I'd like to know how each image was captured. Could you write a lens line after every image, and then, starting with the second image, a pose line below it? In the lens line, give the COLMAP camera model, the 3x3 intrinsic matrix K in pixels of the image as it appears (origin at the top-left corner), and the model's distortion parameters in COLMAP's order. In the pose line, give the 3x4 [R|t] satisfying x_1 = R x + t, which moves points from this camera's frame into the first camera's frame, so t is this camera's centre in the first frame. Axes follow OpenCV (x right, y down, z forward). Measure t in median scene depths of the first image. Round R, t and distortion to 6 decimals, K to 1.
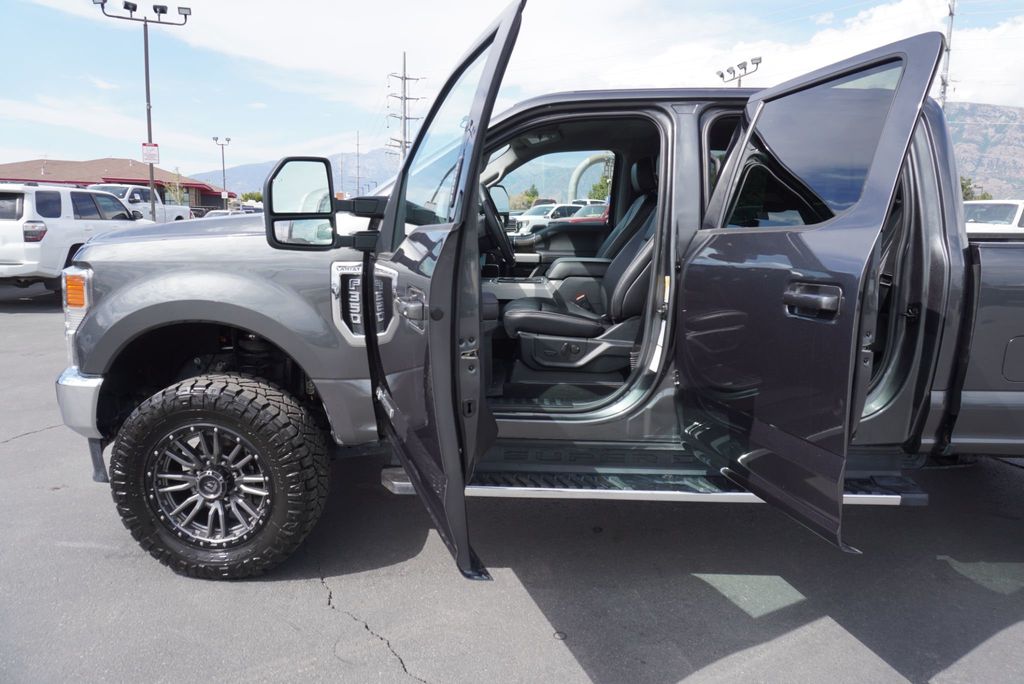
lens RADIAL K [[655.5, 0, 496.5], [0, 655.5, 343.6], [0, 0, 1]] dist [-0.011338, 0.003072]
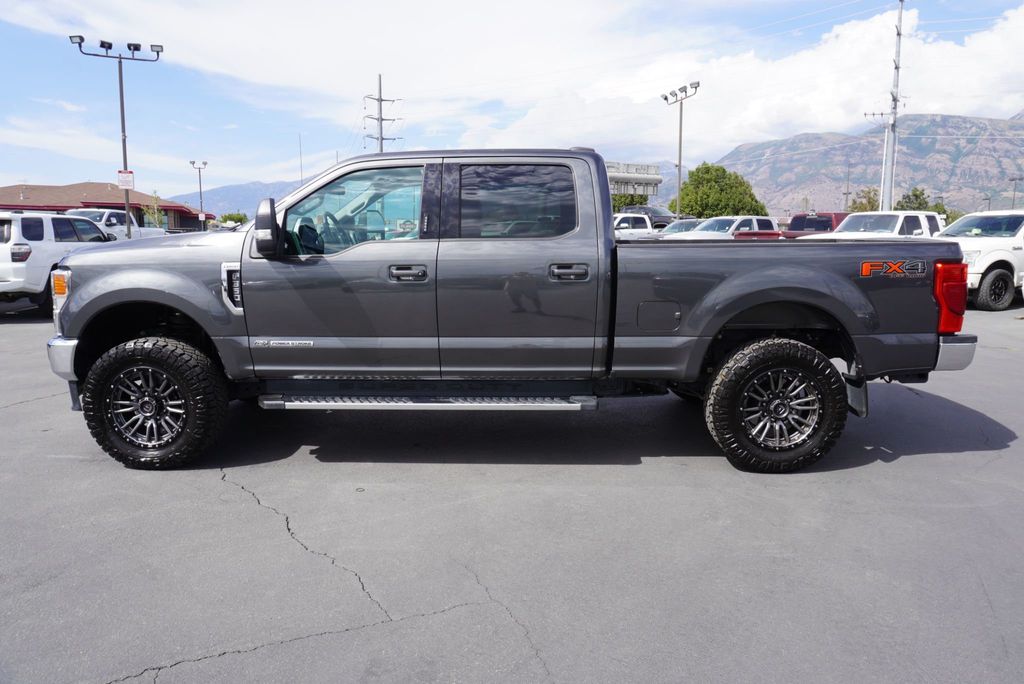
lens RADIAL K [[685.3, 0, 508.3], [0, 685.3, 346.9], [0, 0, 1]] dist [-0.009565, 0.002631]
pose [[0.999705, -0.018947, 0.015208, 0.166765], [0.019359, 0.999437, -0.027414, 0.055728], [-0.014680, 0.027701, 0.999508, -0.268934]]
